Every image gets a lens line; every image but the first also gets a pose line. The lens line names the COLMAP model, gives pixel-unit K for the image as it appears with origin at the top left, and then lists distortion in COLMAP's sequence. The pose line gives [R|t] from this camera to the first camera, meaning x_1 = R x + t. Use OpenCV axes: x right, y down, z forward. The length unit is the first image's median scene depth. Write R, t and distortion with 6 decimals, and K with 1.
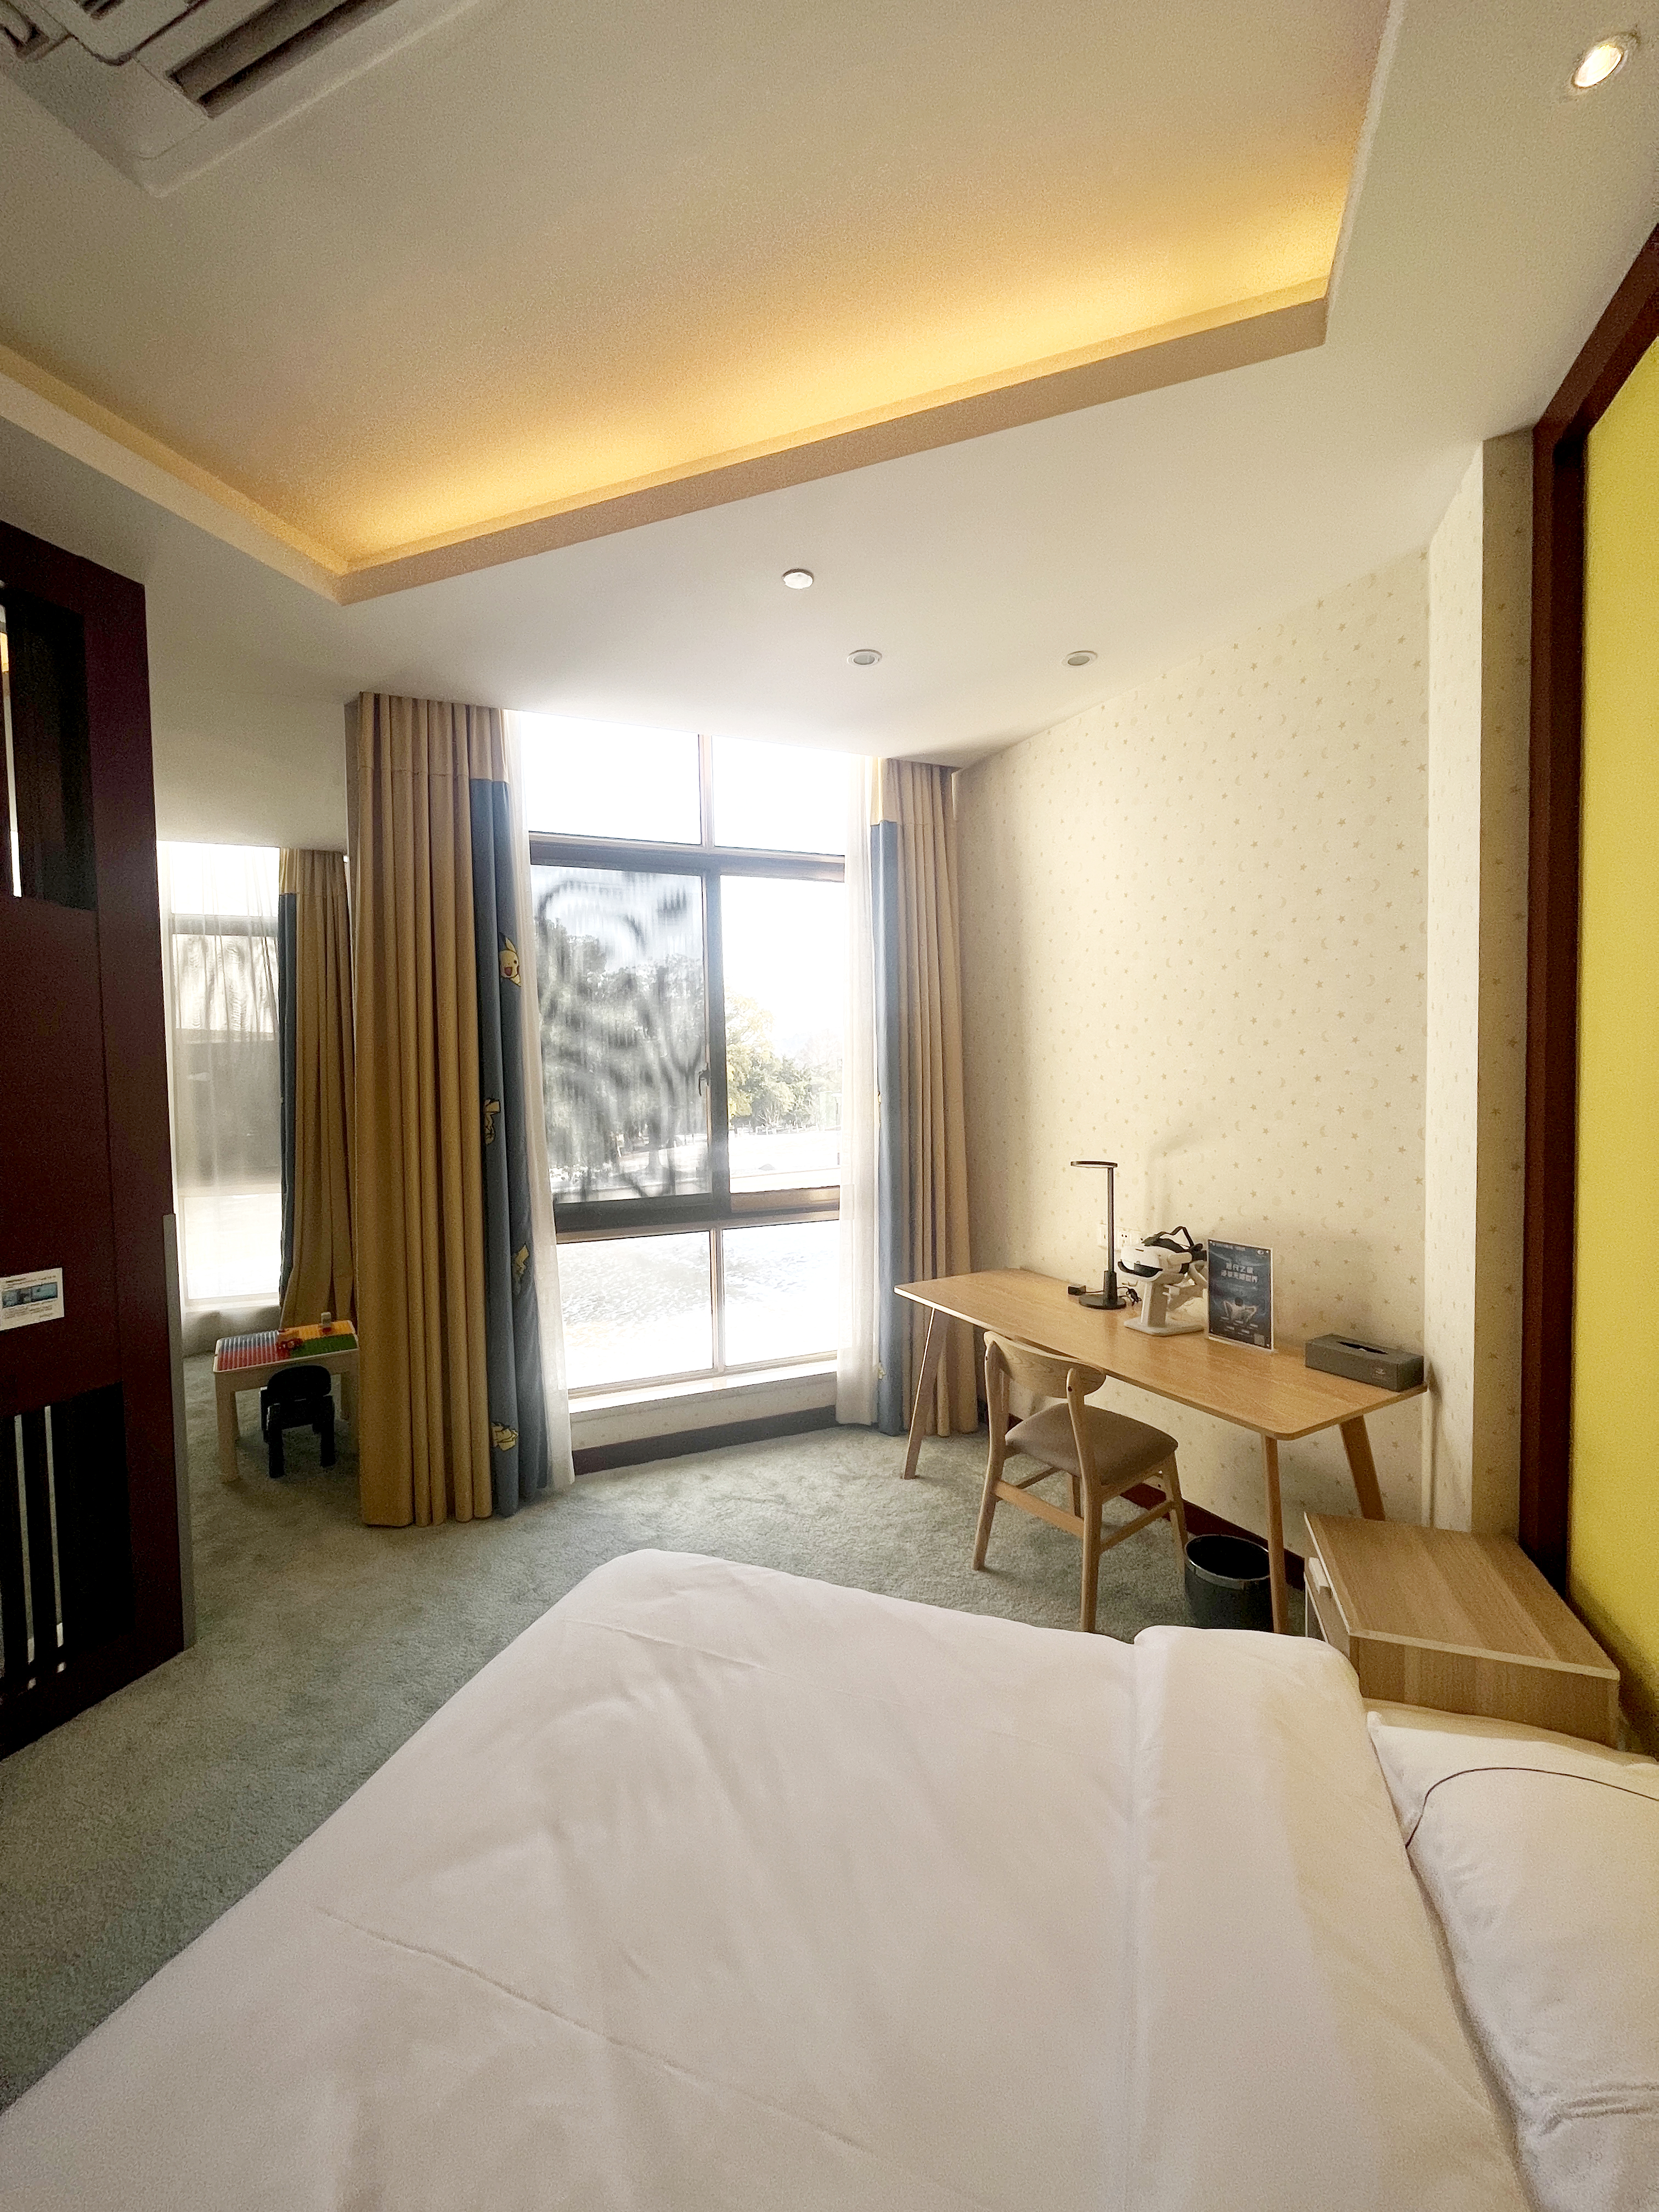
lens RADIAL K [[893.1, 0, 820.7], [0, 893.1, 1102.9], [0, 0, 1]] dist [-0.001774, 0.000729]
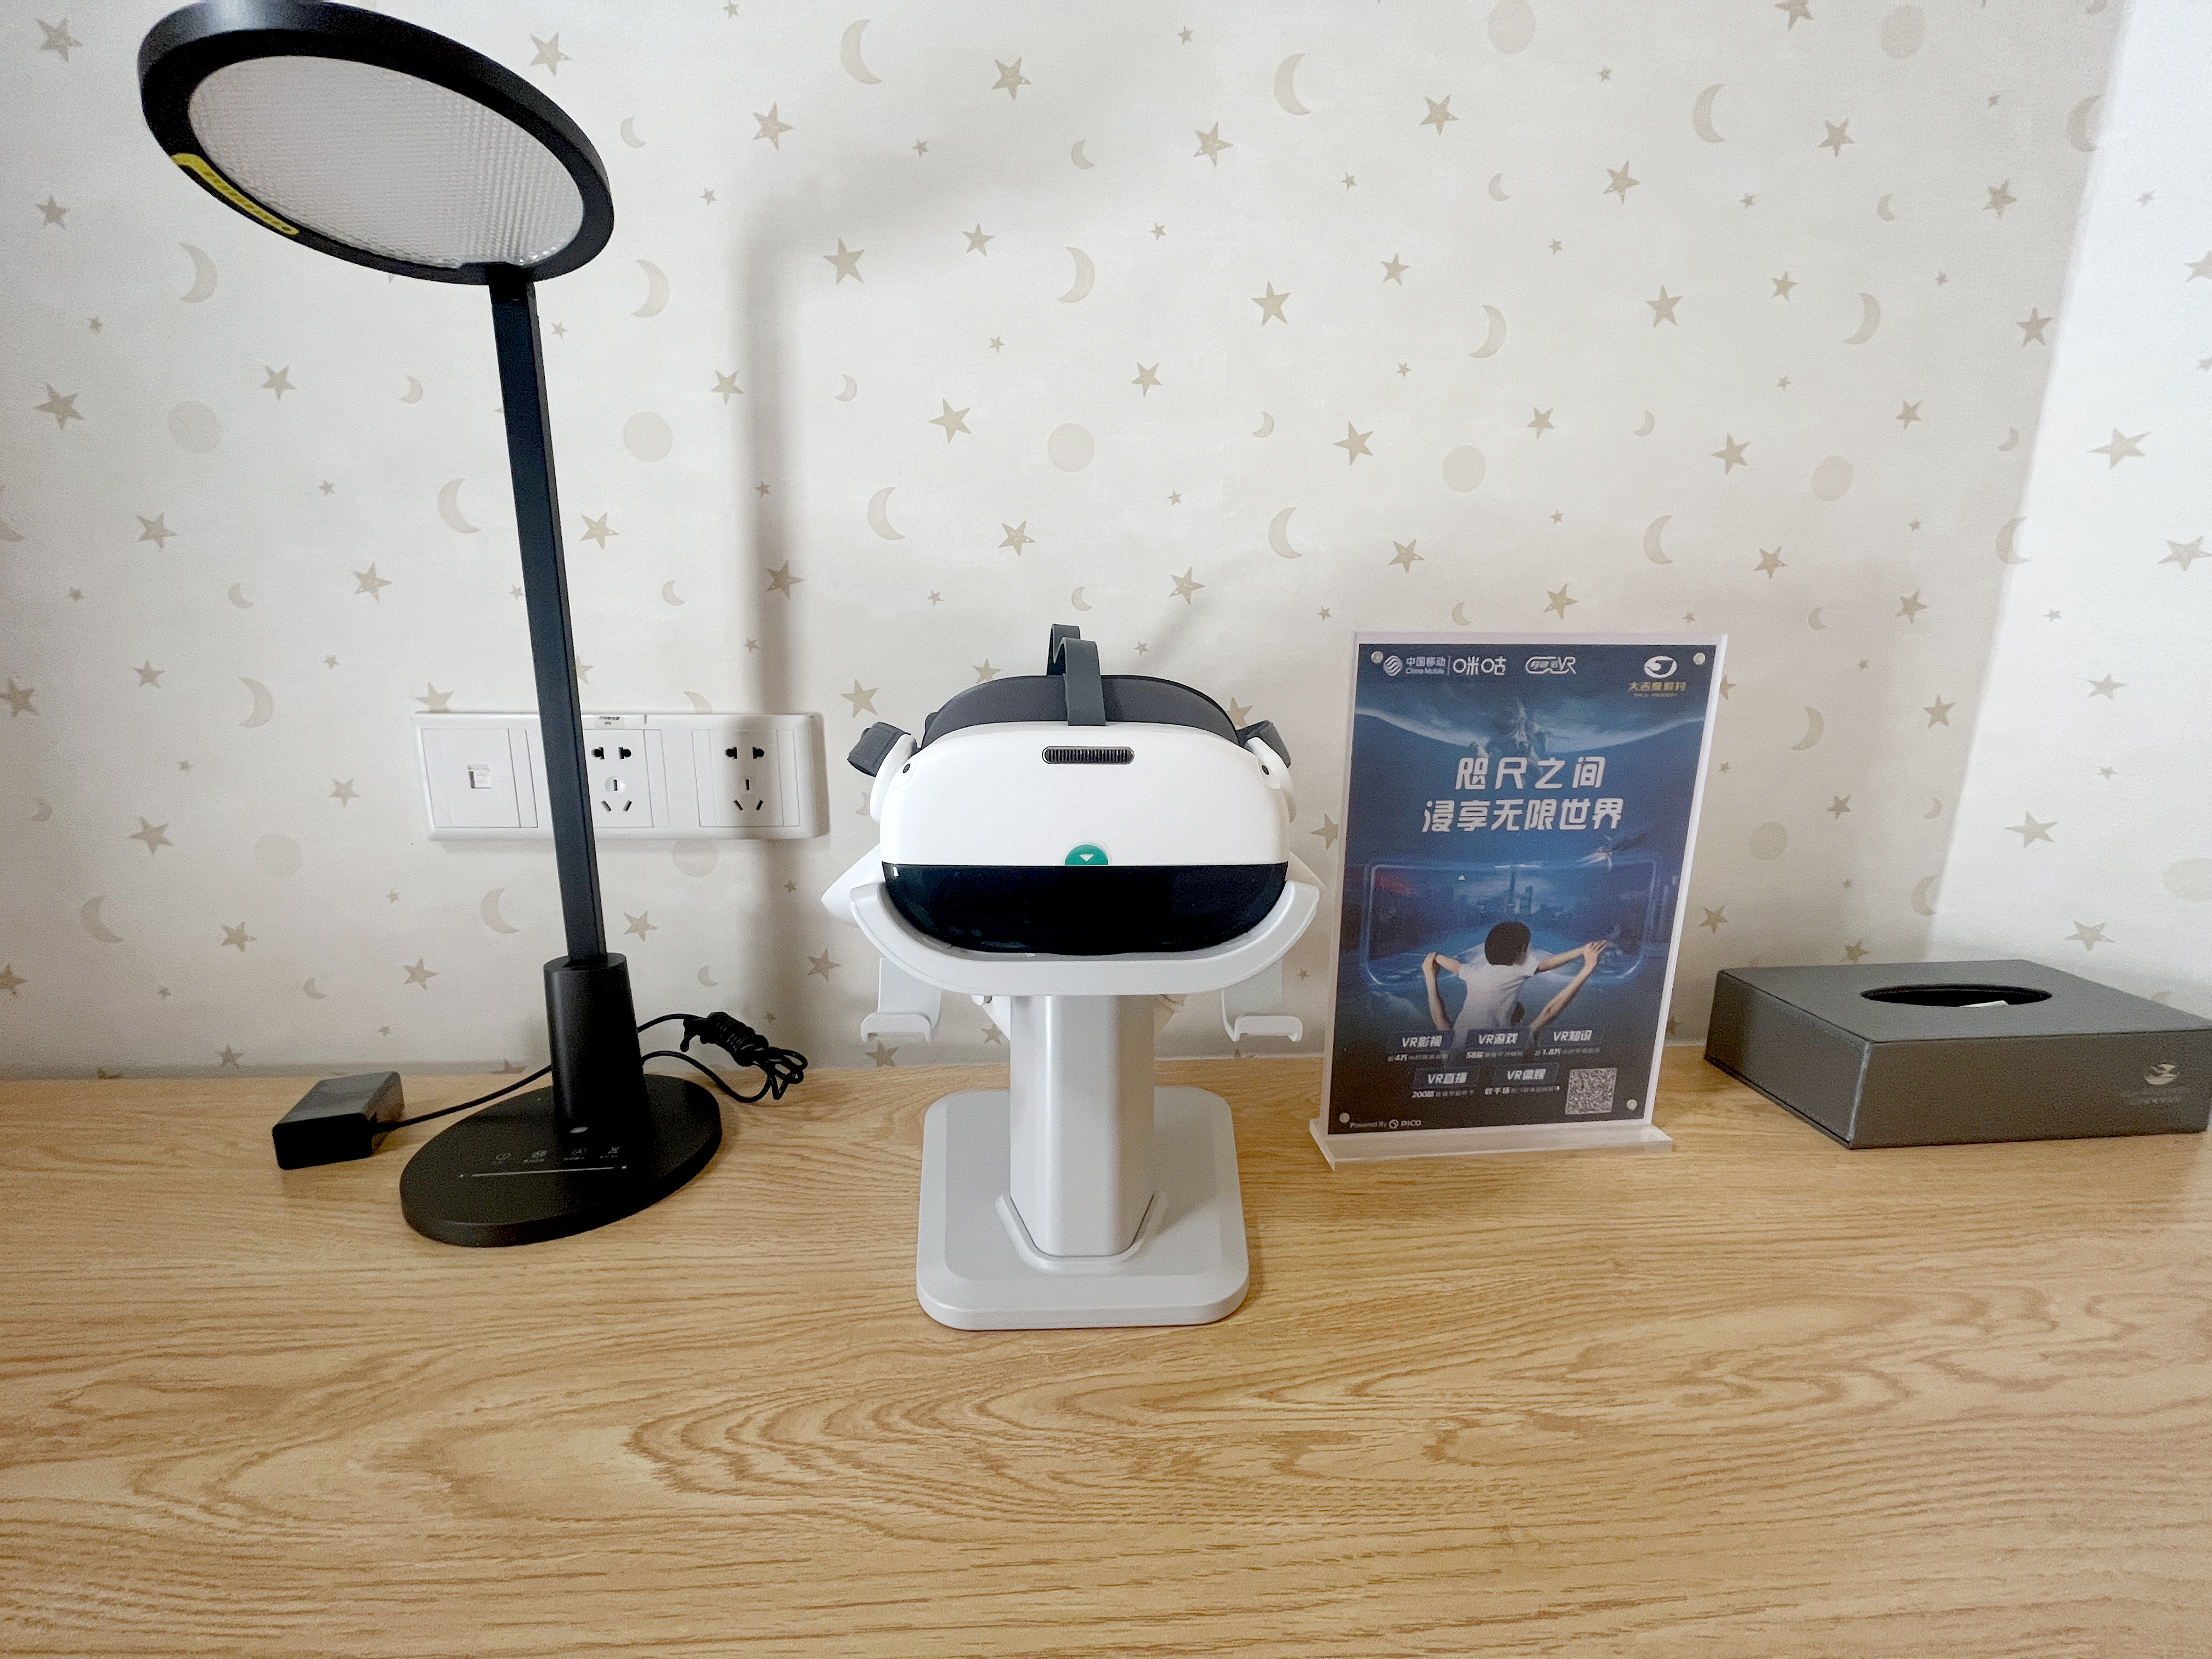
lens RADIAL K [[893.1, 0, 1109.4], [0, 893.1, 836.3], [0, 0, 1]] dist [-0.001774, 0.000729]
pose [[0.418692, -0.172850, 0.891527, 0.255231], [0.016774, 0.983023, 0.182712, 0.158953], [-0.907973, -0.061545, 0.414484, 0.981835]]
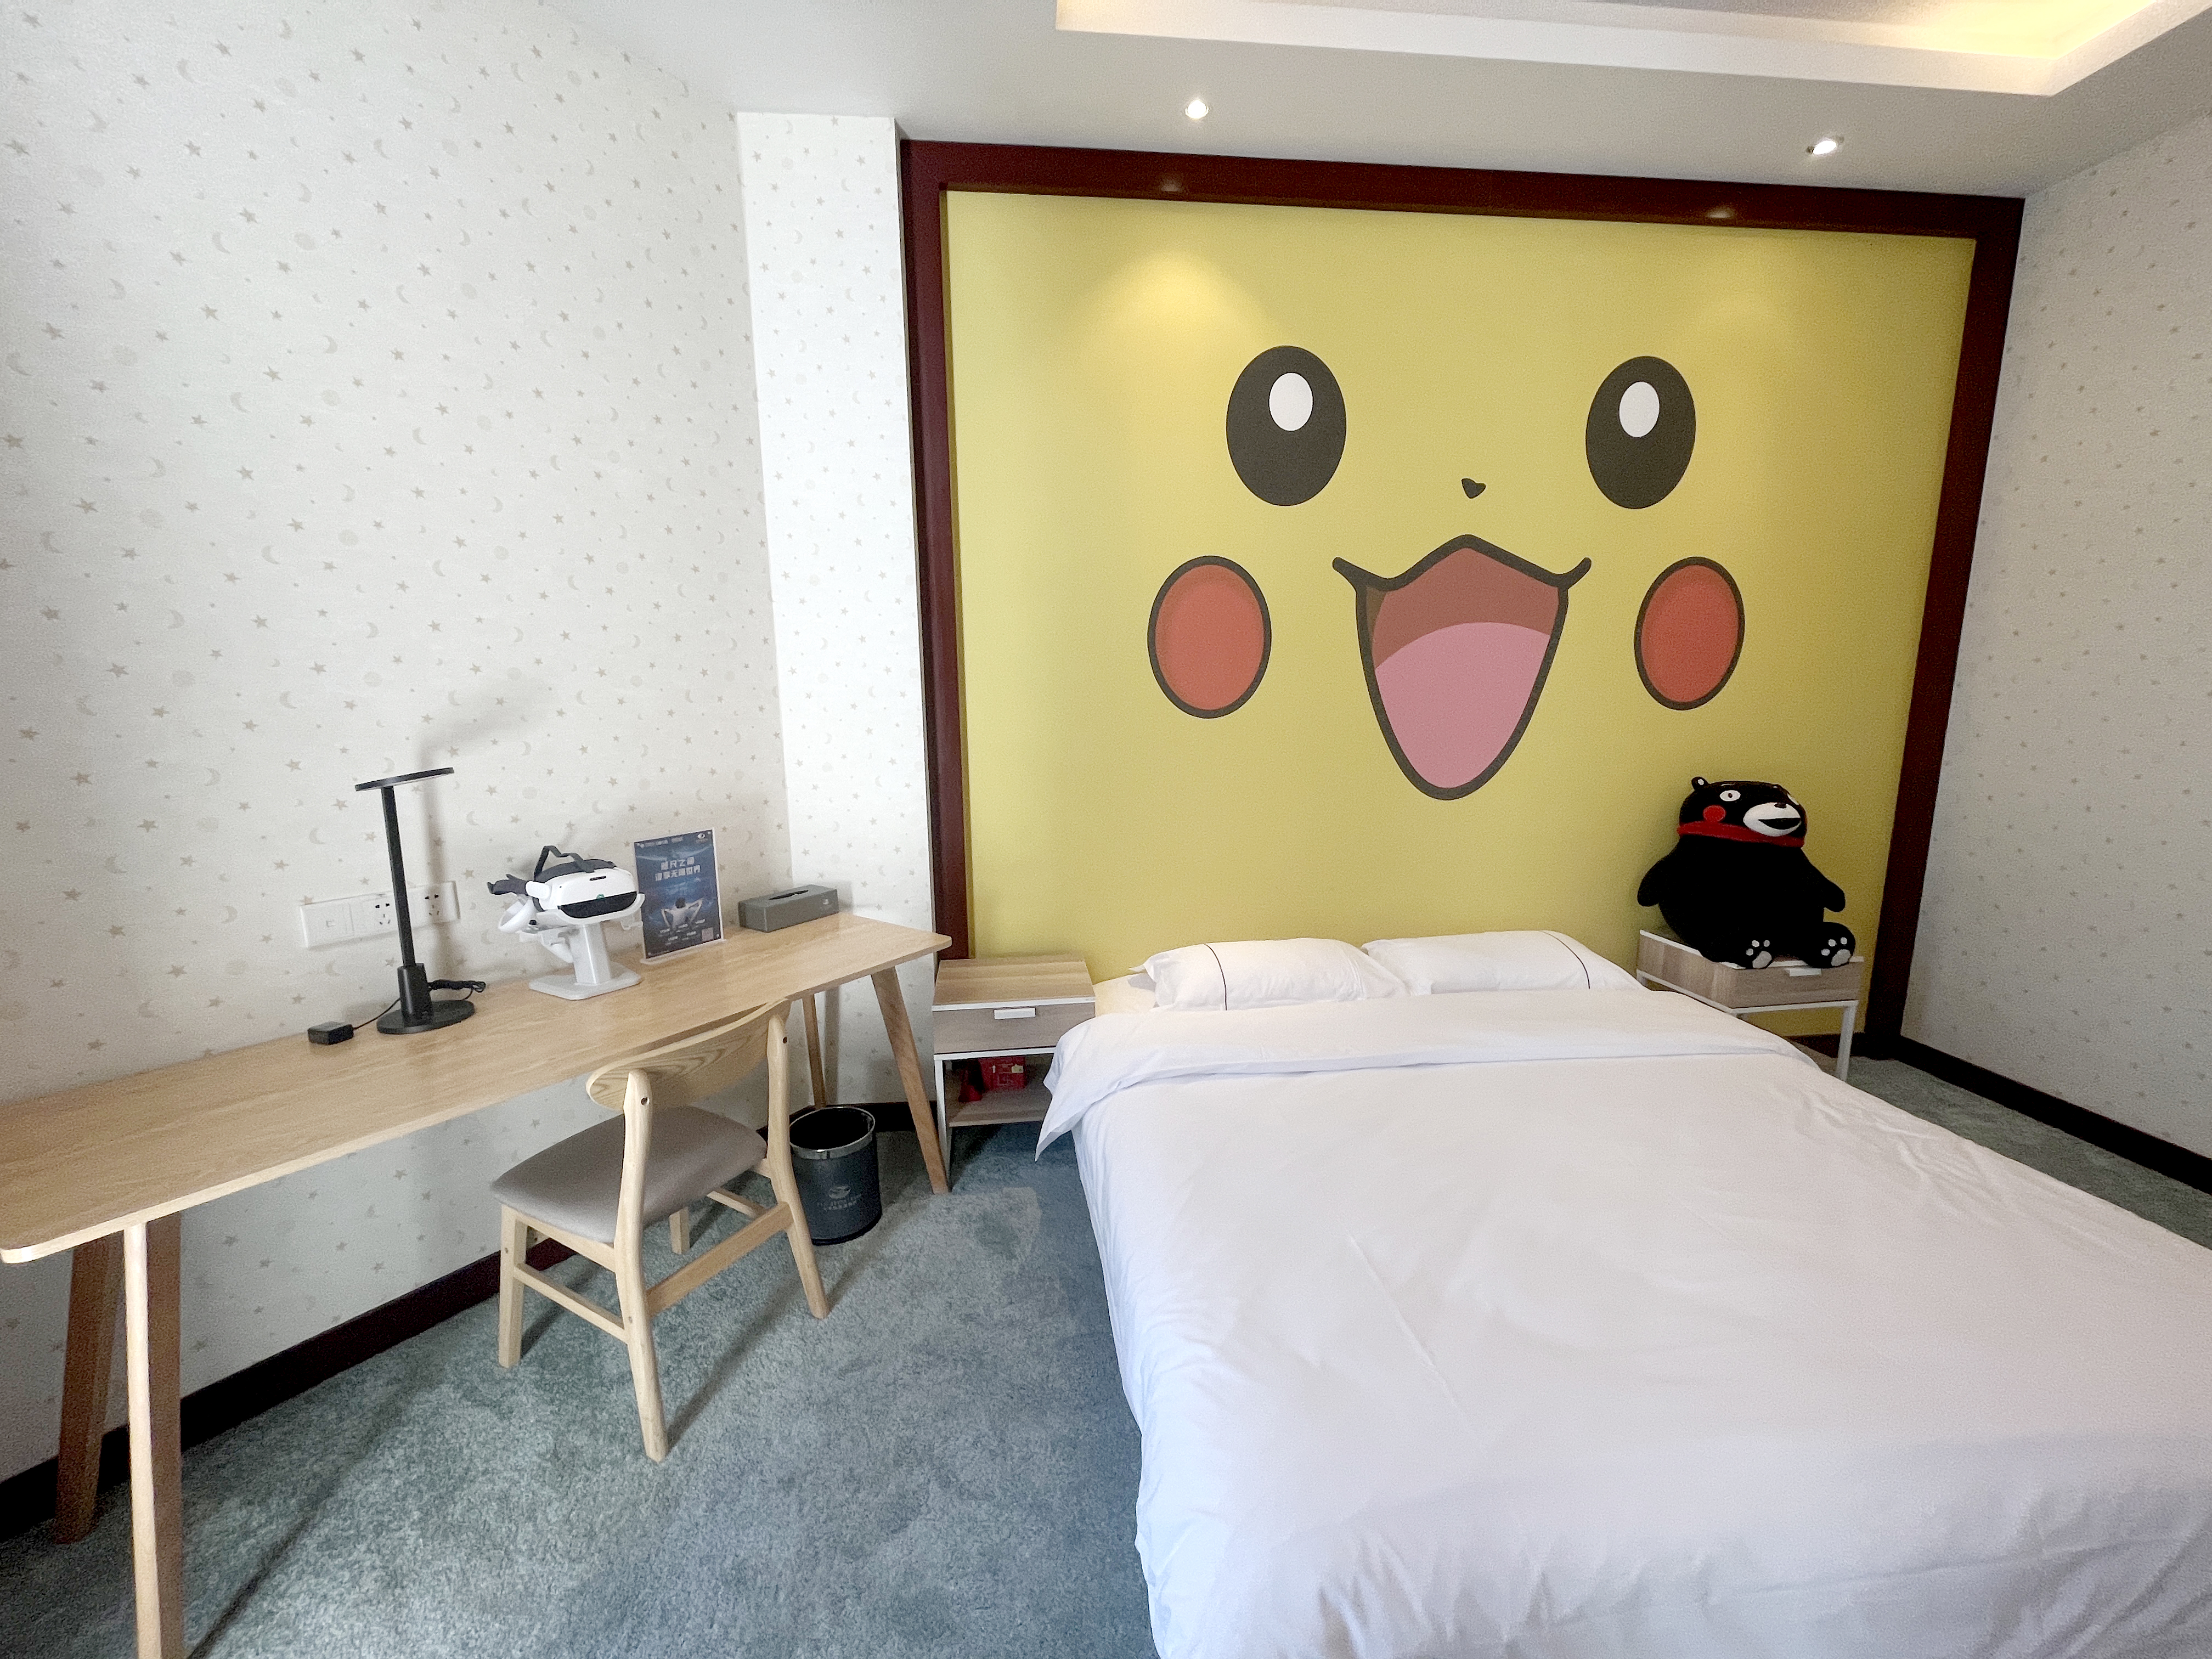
lens RADIAL K [[894.7, 0, 1105.4], [0, 894.7, 834.4], [0, 0, 1]] dist [-0.001606, 0.000328]
pose [[-0.445573, -0.131702, 0.885505, -0.443417], [0.049517, 0.983980, 0.171264, 0.033121], [-0.893875, 0.120158, -0.431913, 0.980616]]
